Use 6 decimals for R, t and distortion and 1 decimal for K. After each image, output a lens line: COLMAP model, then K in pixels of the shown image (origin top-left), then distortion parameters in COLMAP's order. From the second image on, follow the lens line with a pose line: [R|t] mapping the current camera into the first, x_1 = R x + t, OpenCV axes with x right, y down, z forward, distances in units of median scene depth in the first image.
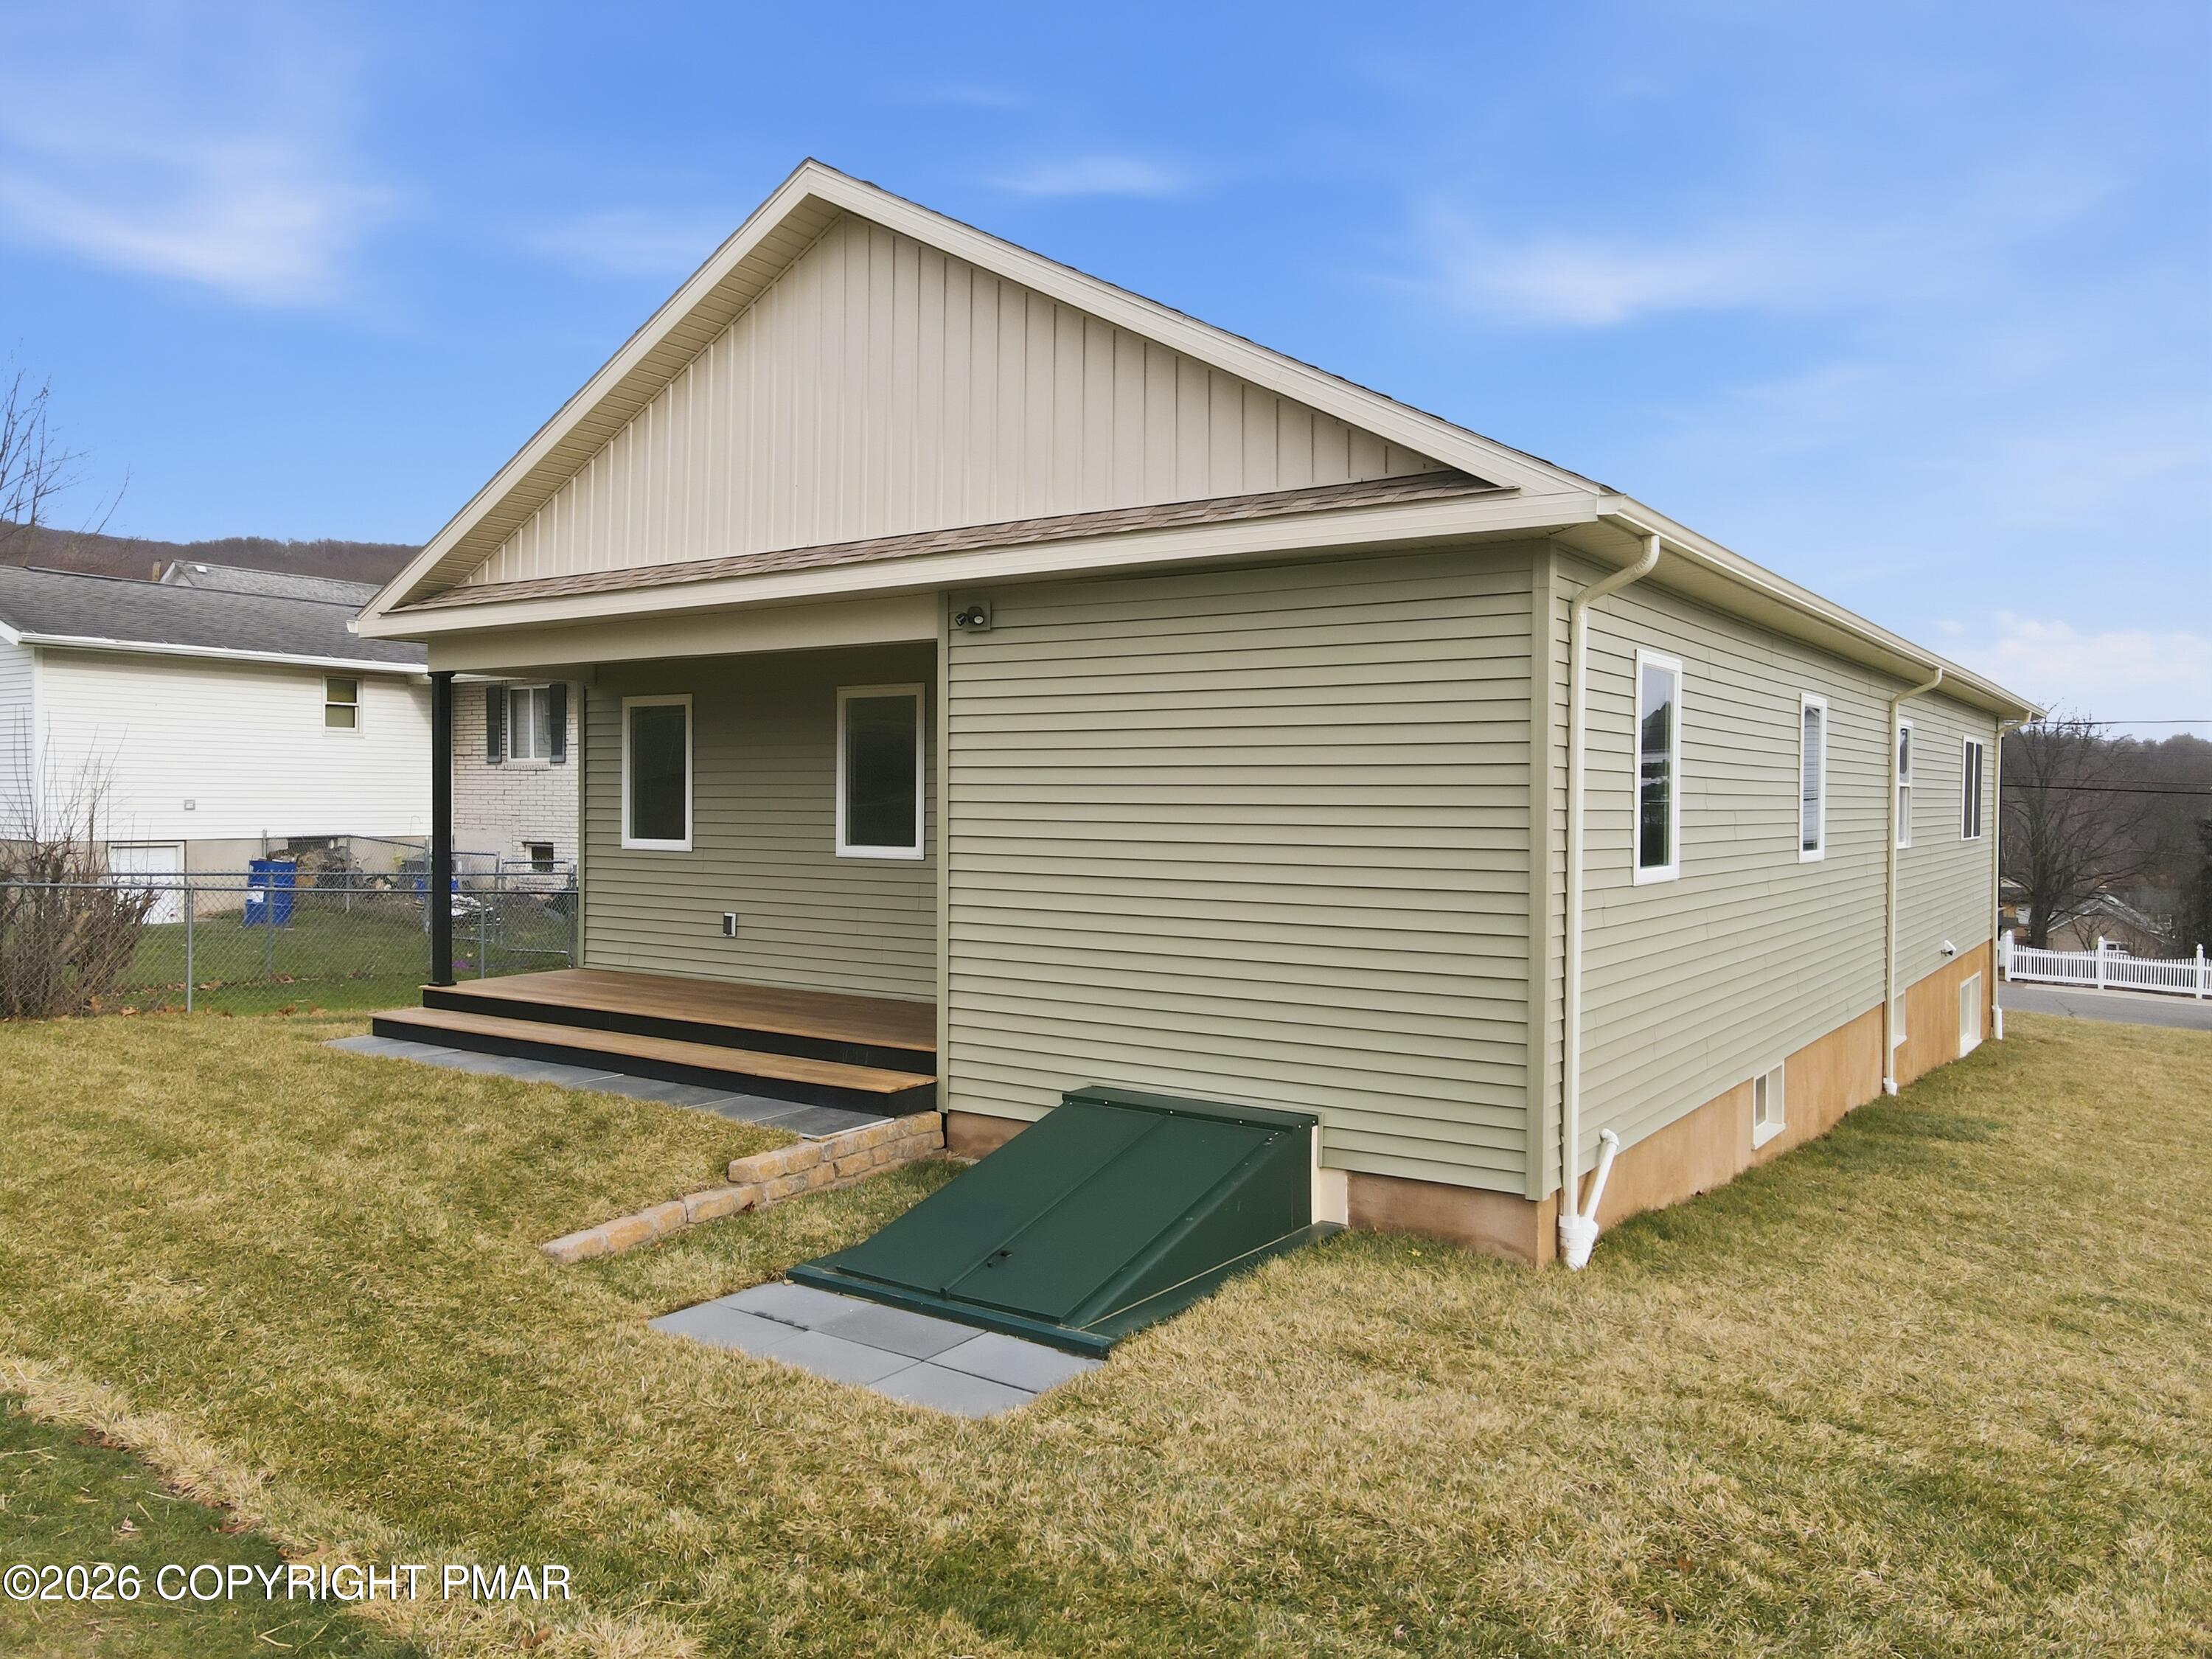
lens RADIAL K [[1624.3, 0, 1106.0], [0, 1624.3, 829.5], [0, 0, 1]] dist [0.002341, 0.026705]
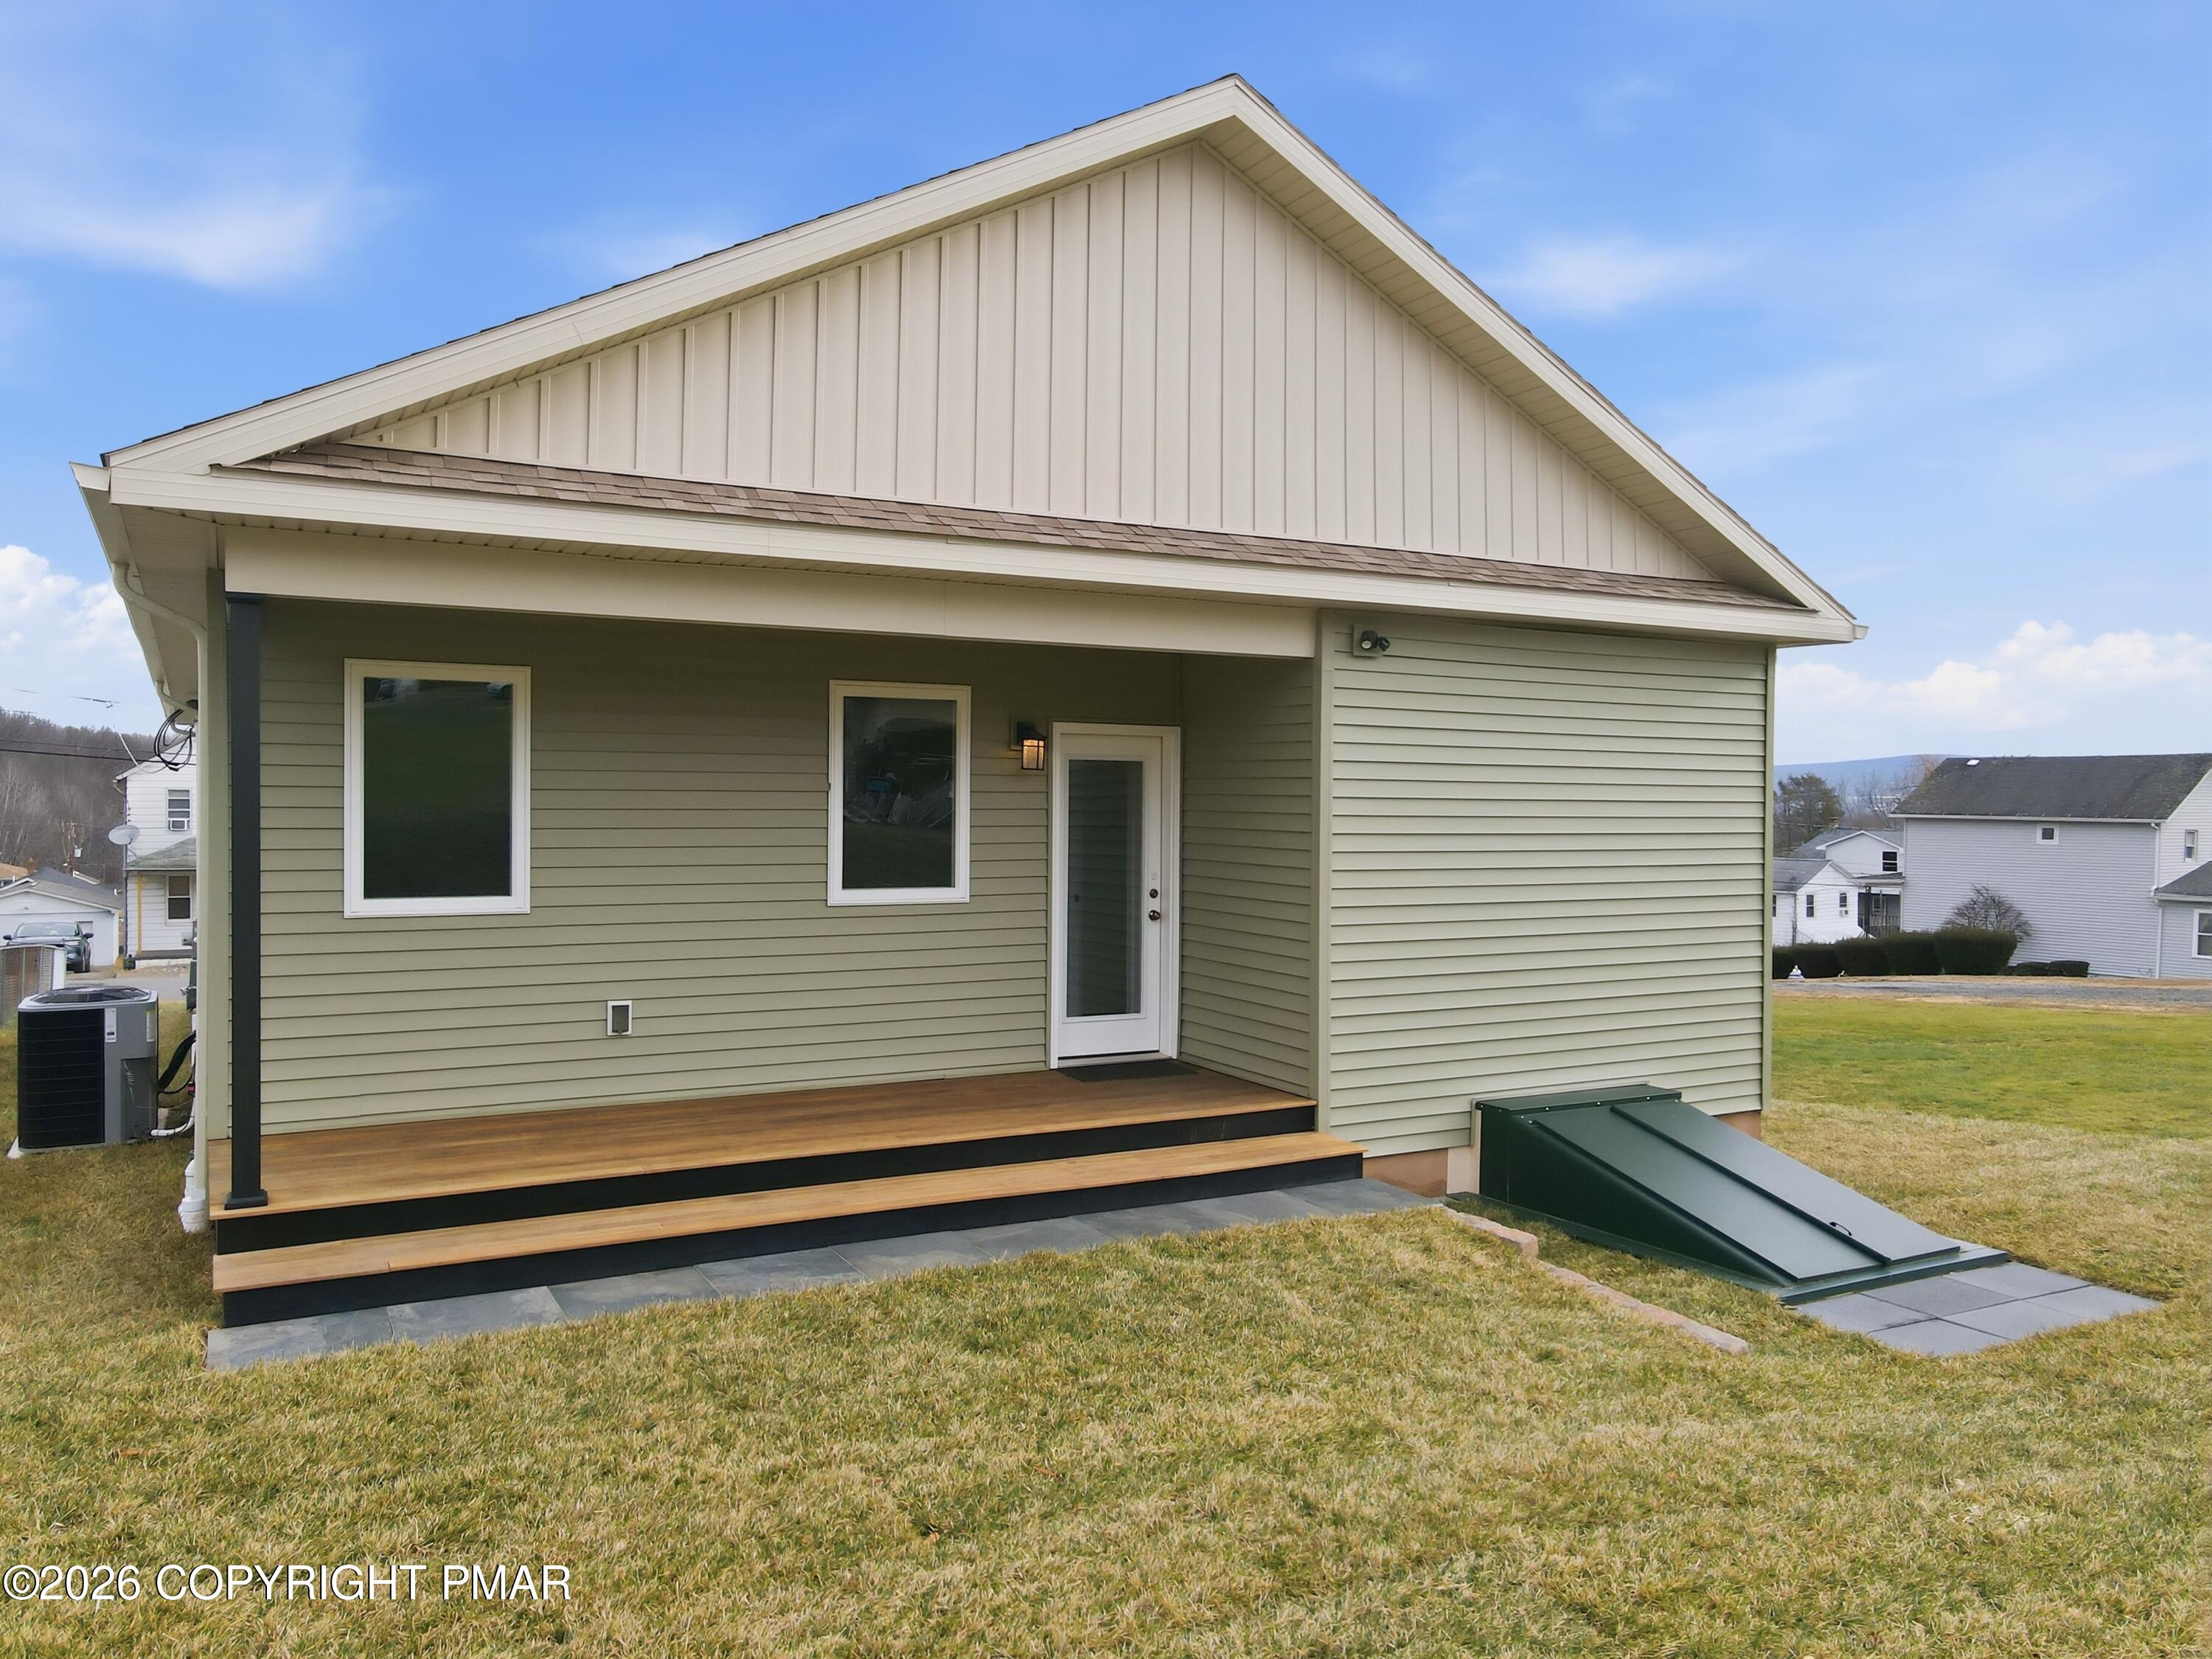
lens RADIAL K [[1624.3, 0, 1106.0], [0, 1624.3, 829.5], [0, 0, 1]] dist [0.002341, 0.026705]
pose [[0.444999, -0.017756, 0.895355, -1.210967], [0.013594, 0.999822, 0.013071, -0.041306], [-0.895428, 0.006355, 0.445162, 0.854218]]
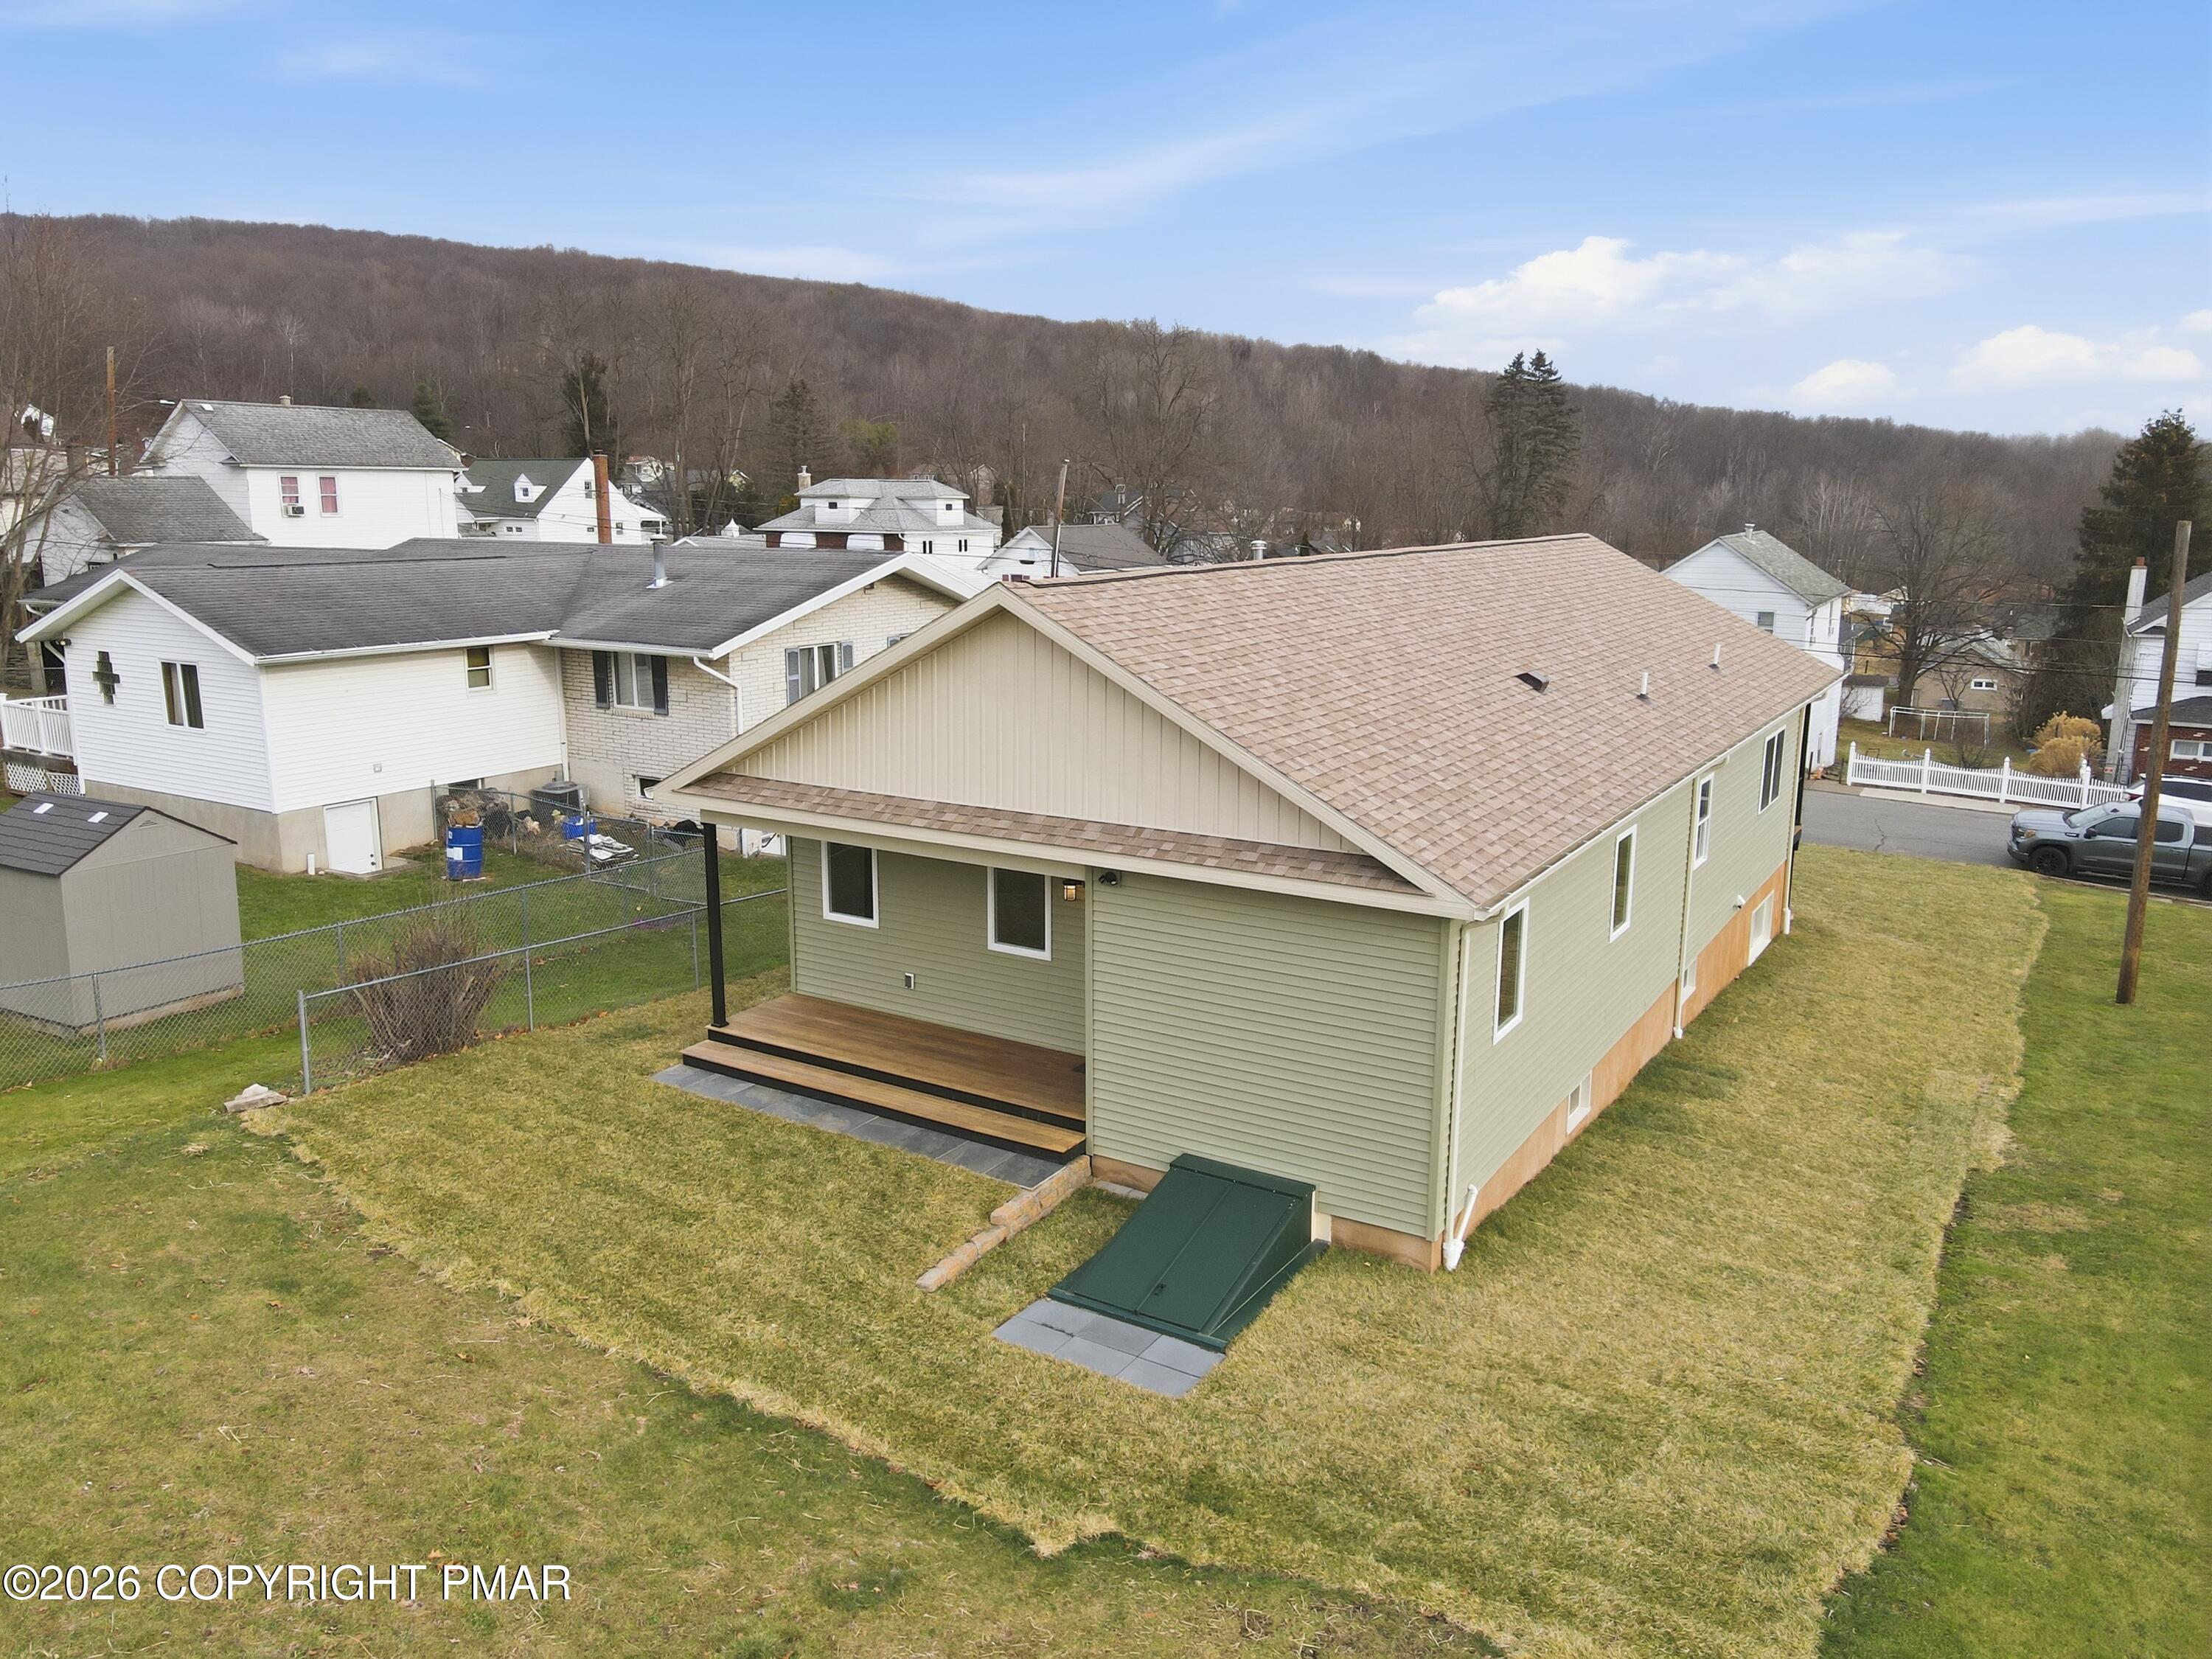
lens RADIAL K [[1624.3, 0, 1106.0], [0, 1624.3, 829.5], [0, 0, 1]] dist [0.002341, 0.026705]
pose [[0.998830, -0.014295, 0.046190, -0.192411], [0.005320, 0.981989, 0.188865, -0.589935], [-0.048057, -0.188399, 0.980916, -0.741220]]
